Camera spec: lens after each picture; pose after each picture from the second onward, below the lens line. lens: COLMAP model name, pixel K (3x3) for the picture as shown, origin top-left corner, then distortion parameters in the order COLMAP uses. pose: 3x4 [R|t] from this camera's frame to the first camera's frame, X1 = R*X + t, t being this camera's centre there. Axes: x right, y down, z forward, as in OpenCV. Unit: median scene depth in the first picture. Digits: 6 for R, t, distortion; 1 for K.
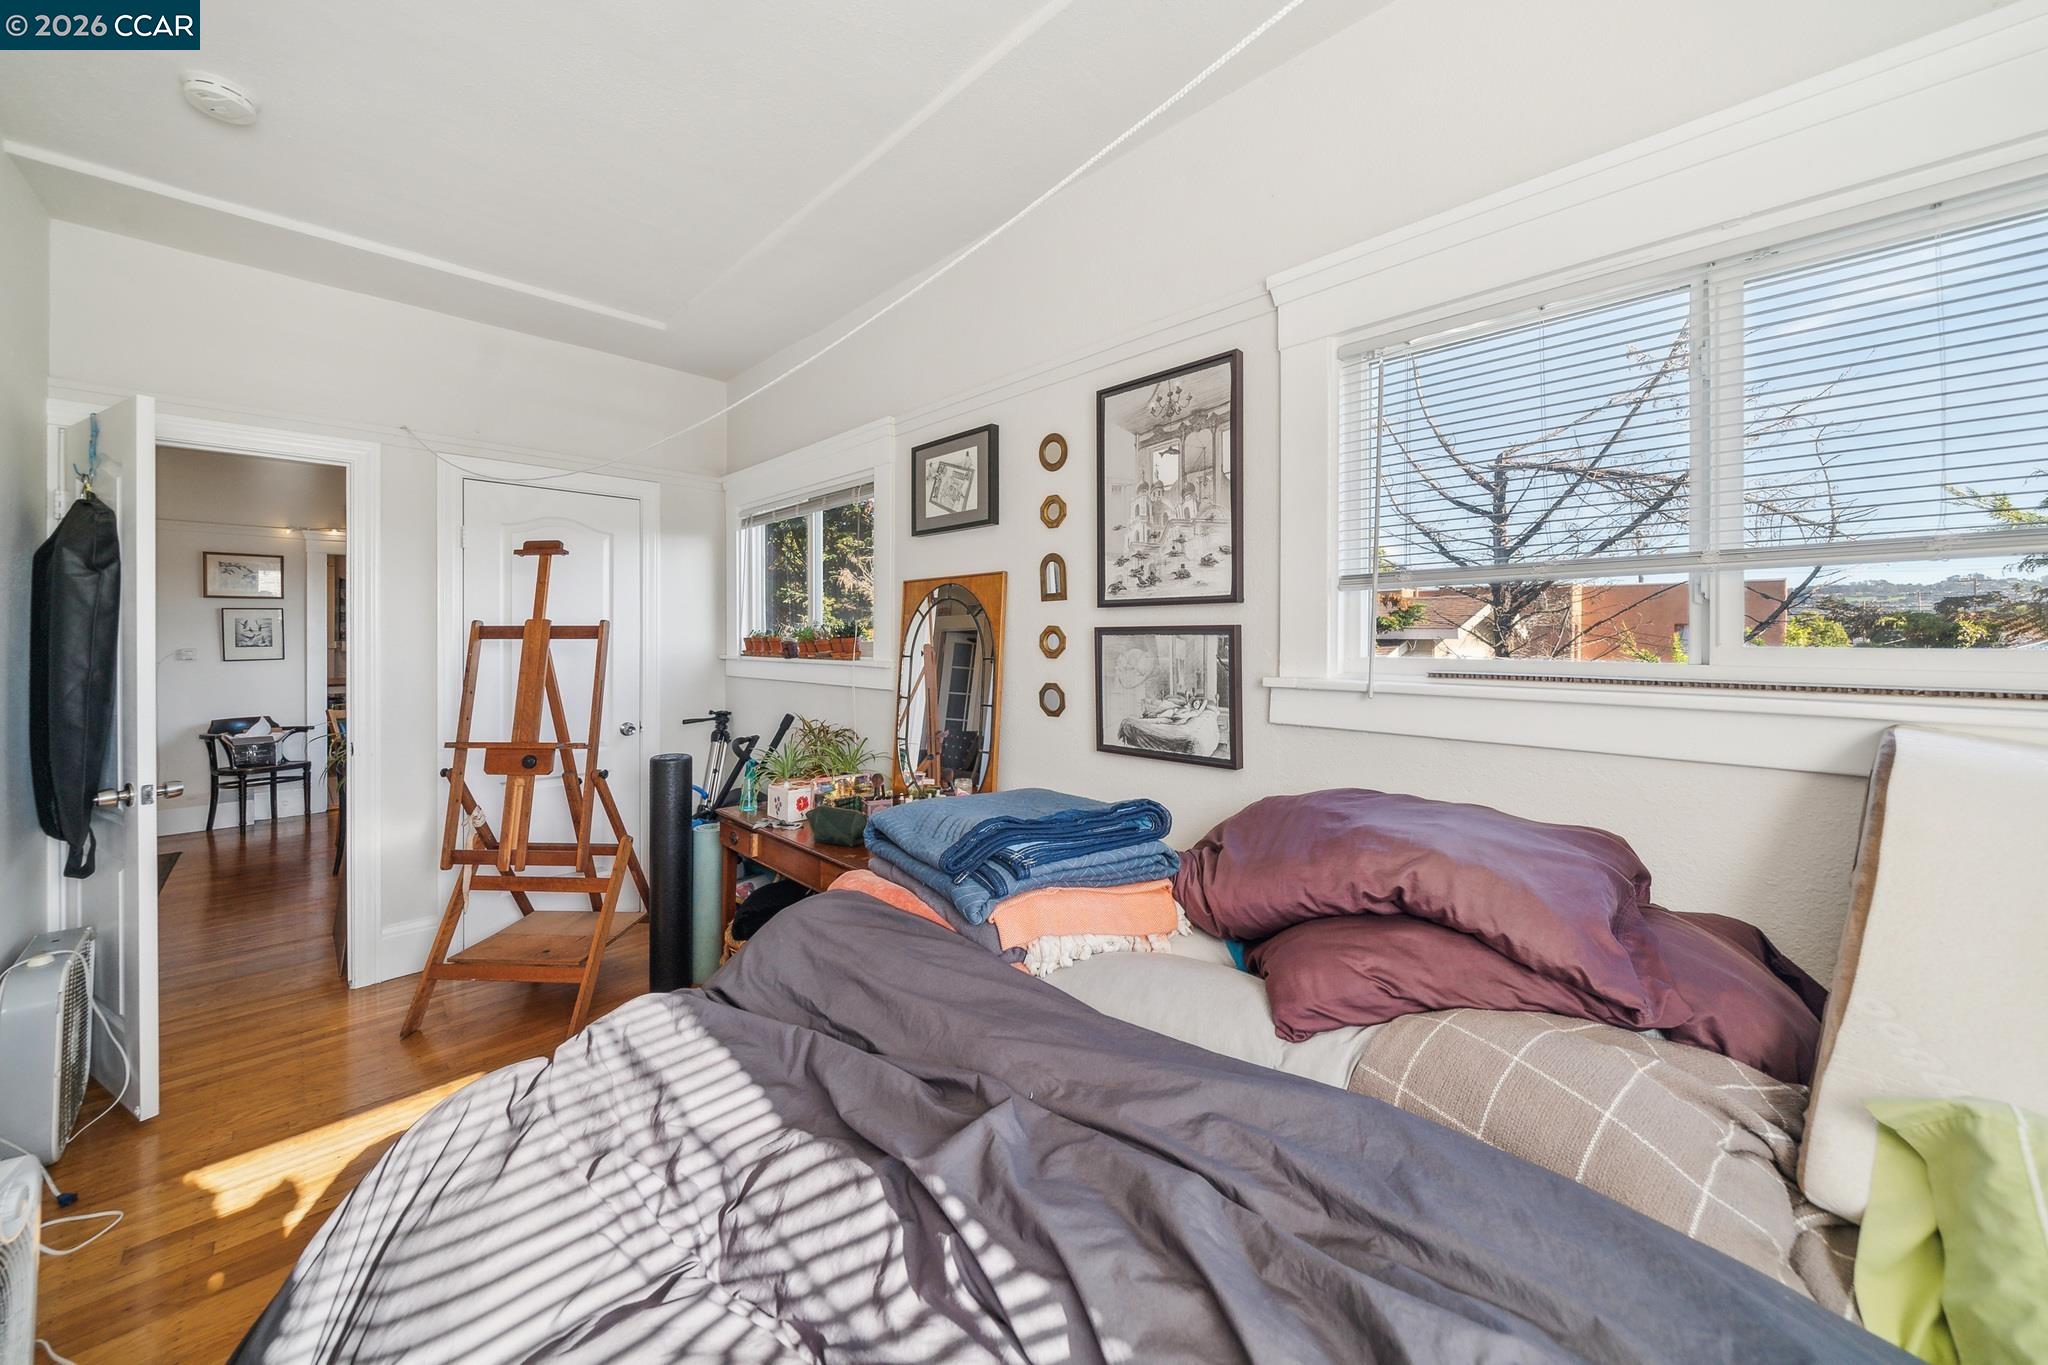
lens RADIAL K [[726.0, 0, 964.0], [0, 726.0, 638.4], [0, 0, 1]] dist [-0.001094, -0.000008]
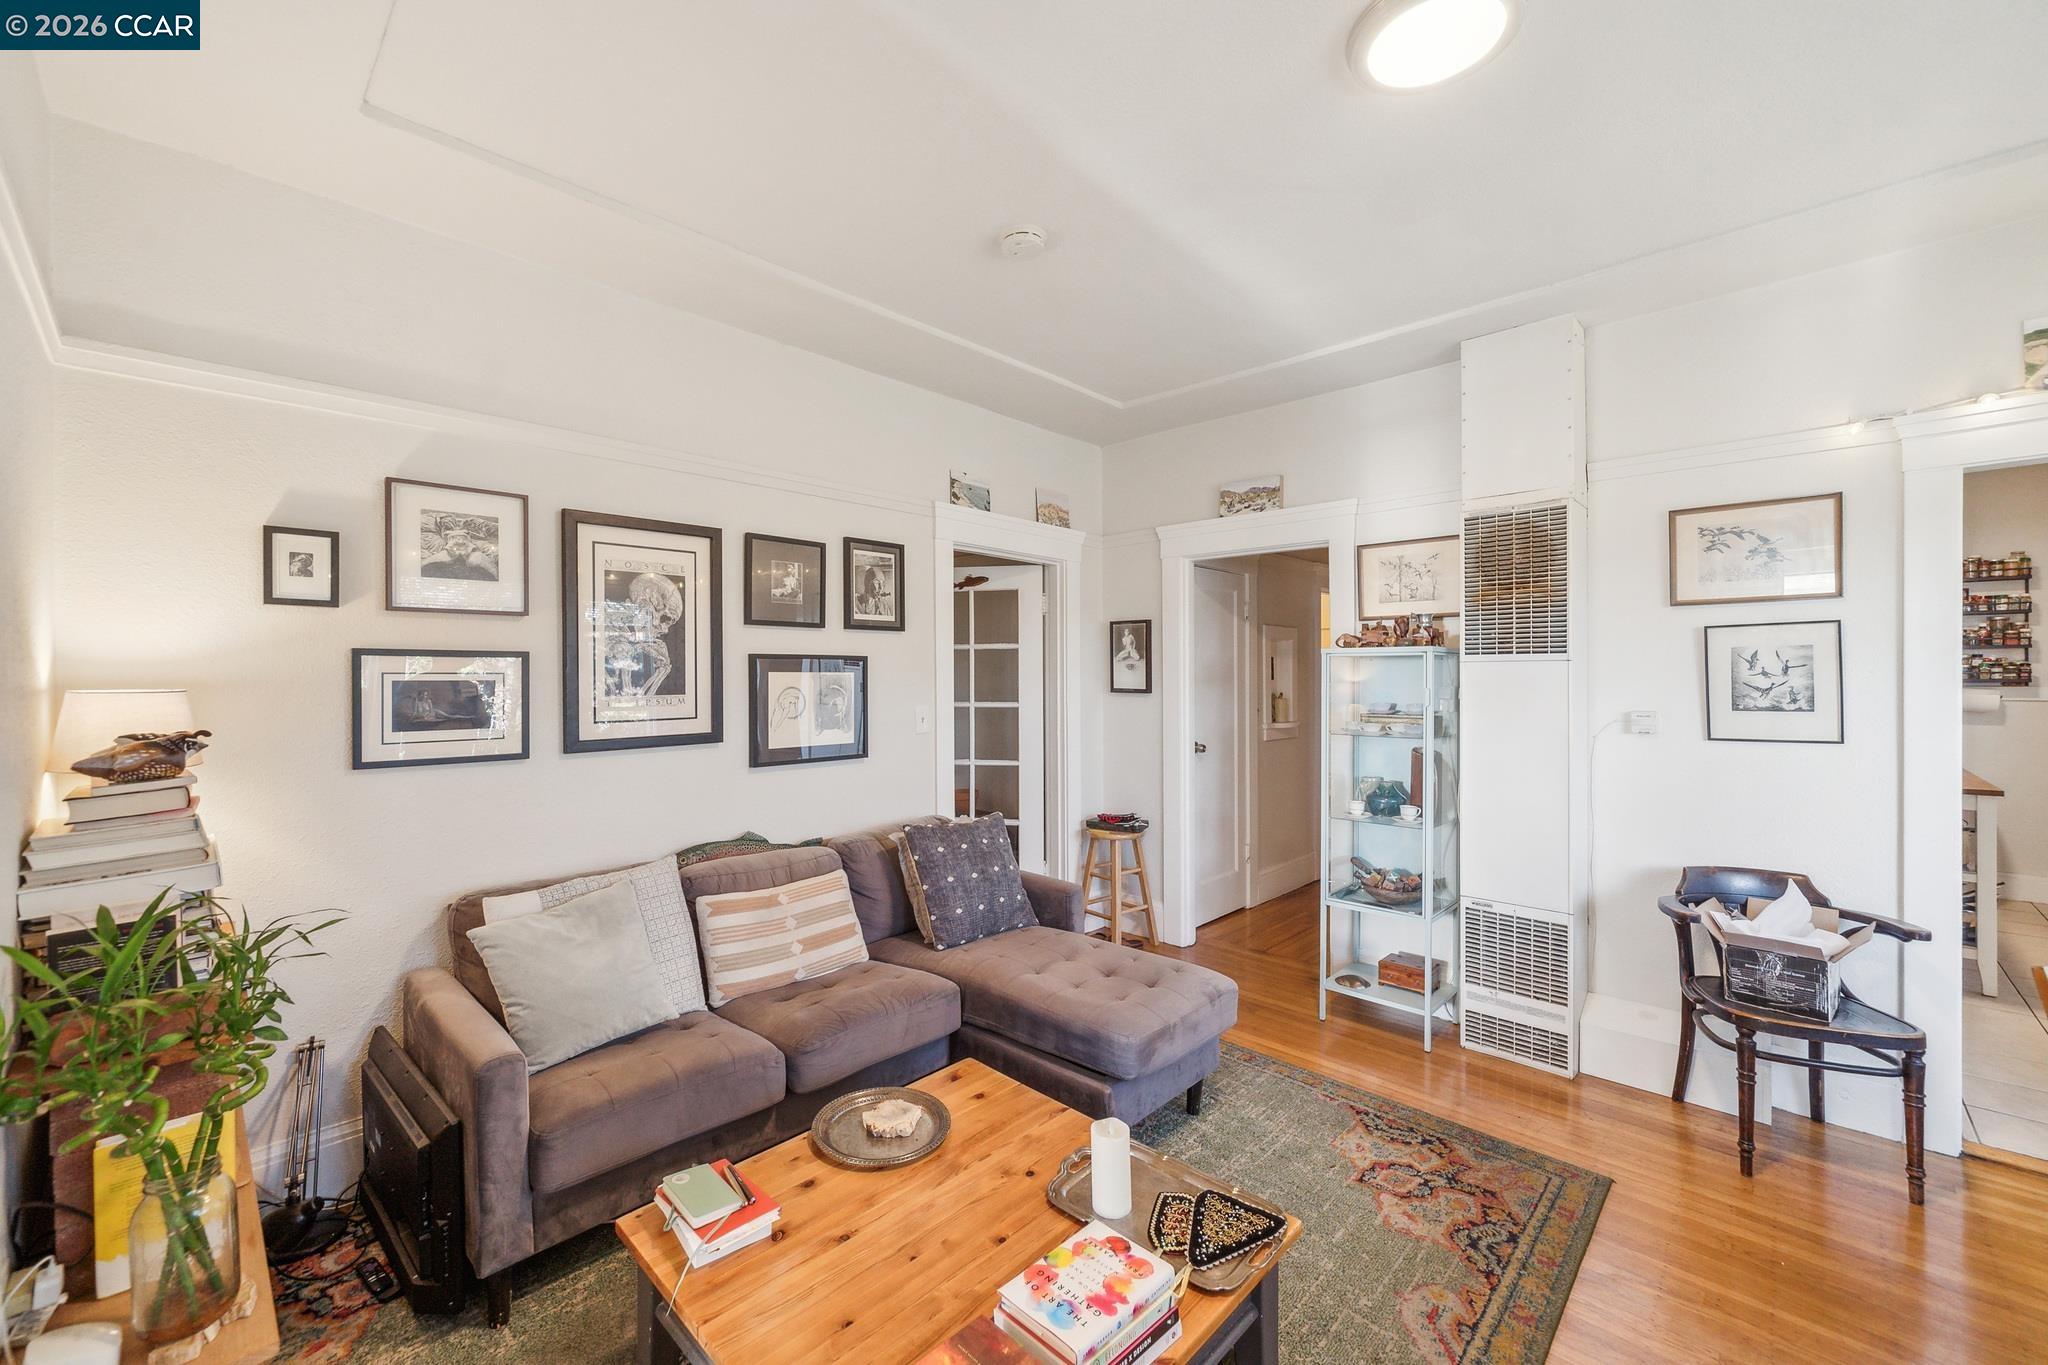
lens RADIAL K [[825.0, 0, 1020.2], [0, 825.0, 676.3], [0, 0, 1]] dist [0.001066, 0.000560]
pose [[0.073319, 0.001417, -0.997308, -0.686961], [-0.000050, 0.999999, 0.001417, -0.013817], [0.997309, -0.000054, 0.073319, 0.681399]]
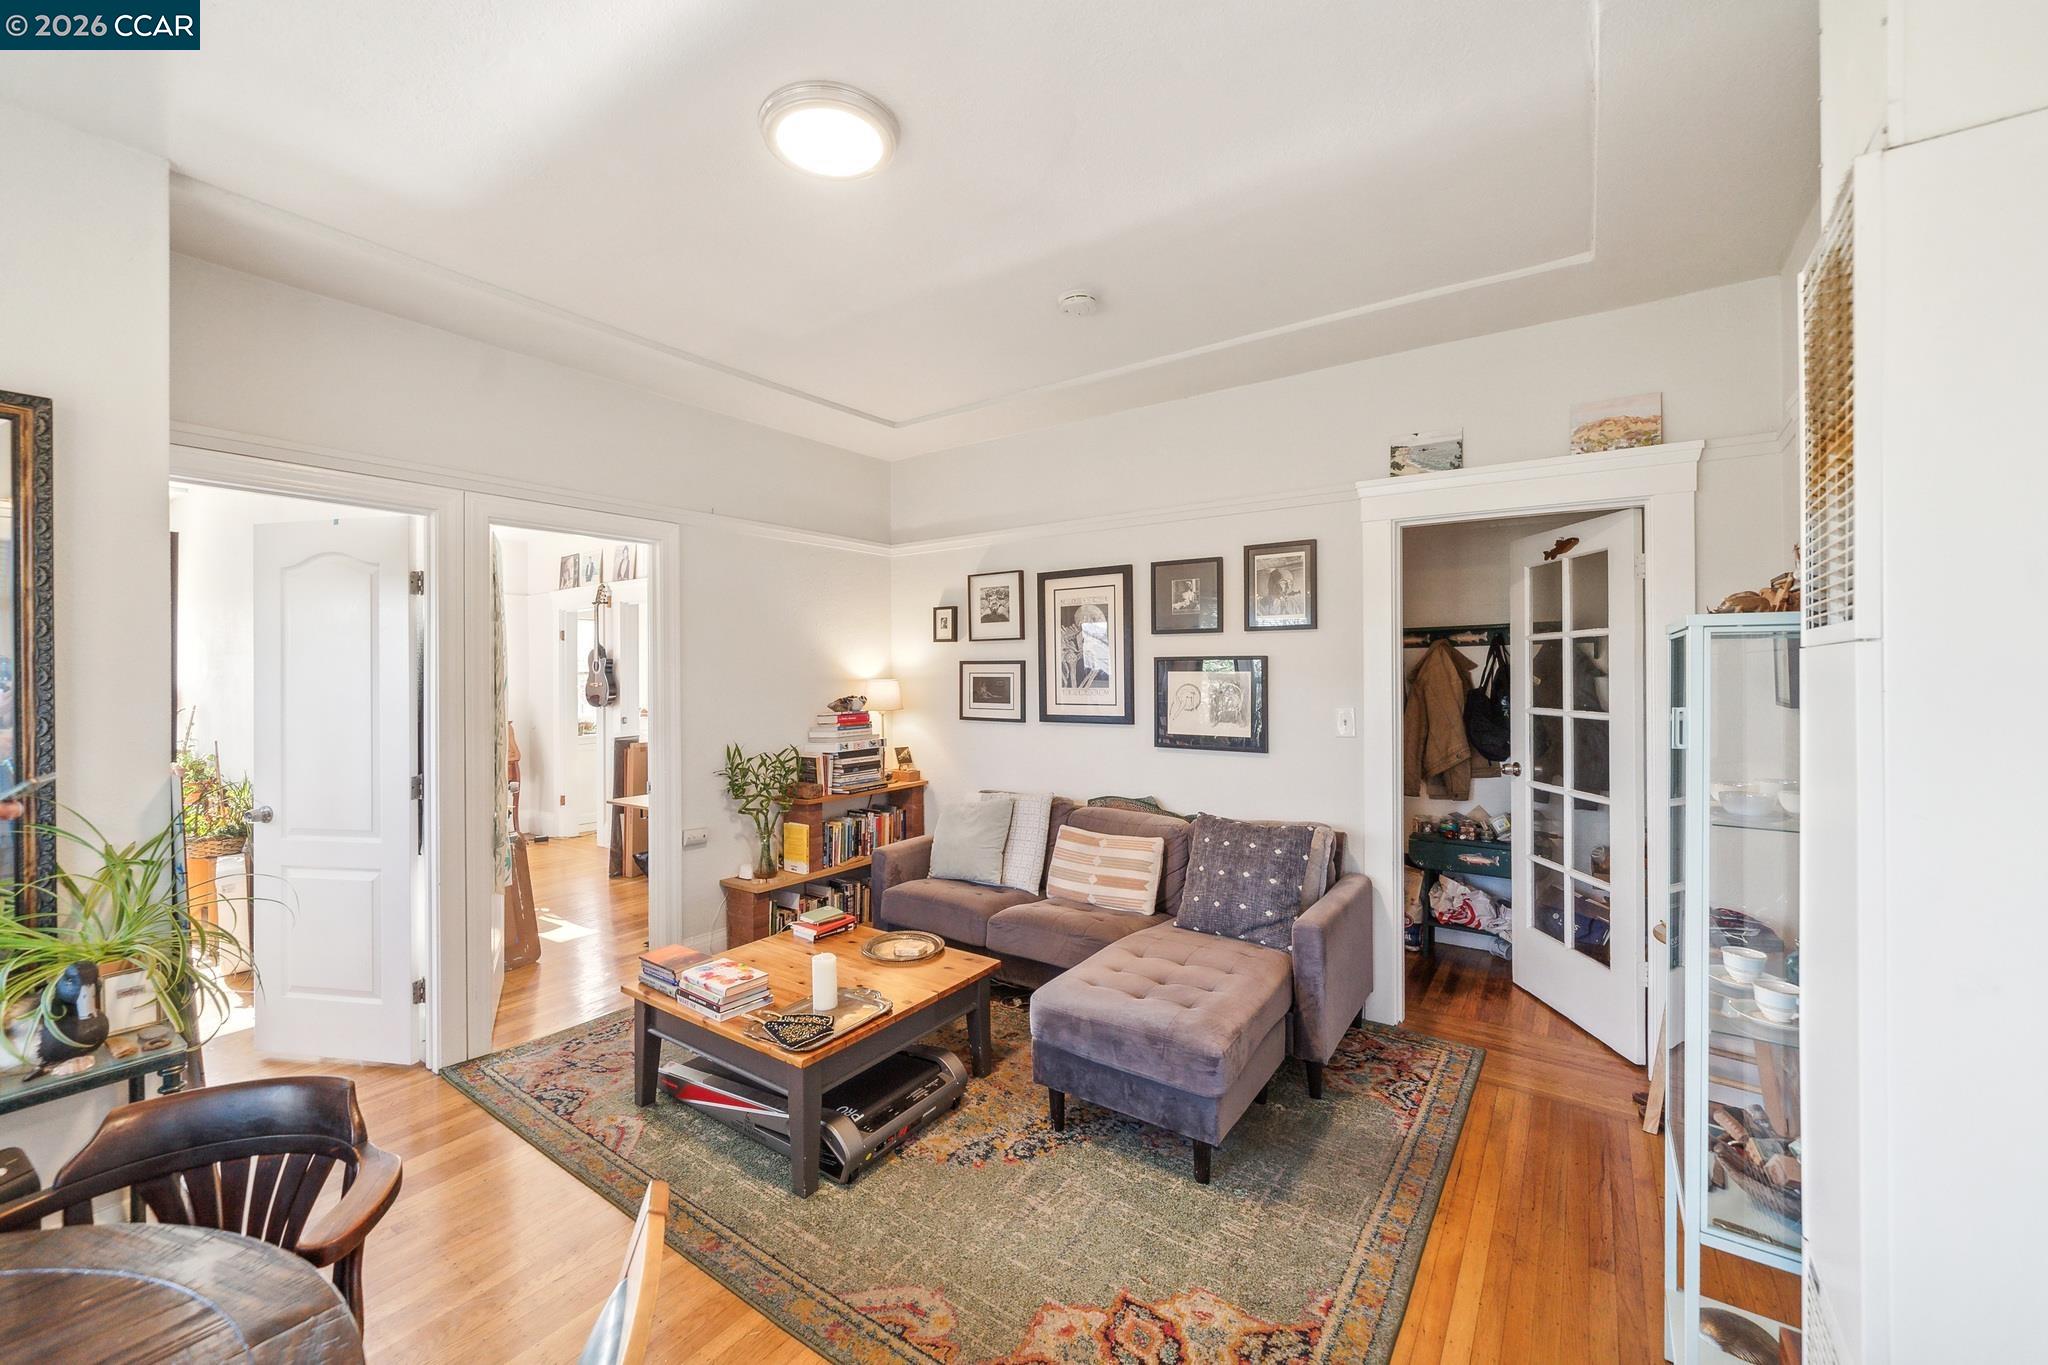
lens RADIAL K [[825.0, 0, 960.1], [0, 825.0, 669.1], [0, 0, 1]] dist [0.001066, 0.000560]
pose [[-0.983717, 0.002778, -0.179705, -1.356276], [0.003032, 0.999995, -0.001137, -0.023467], [0.179701, -0.001664, -0.983720, 1.951596]]
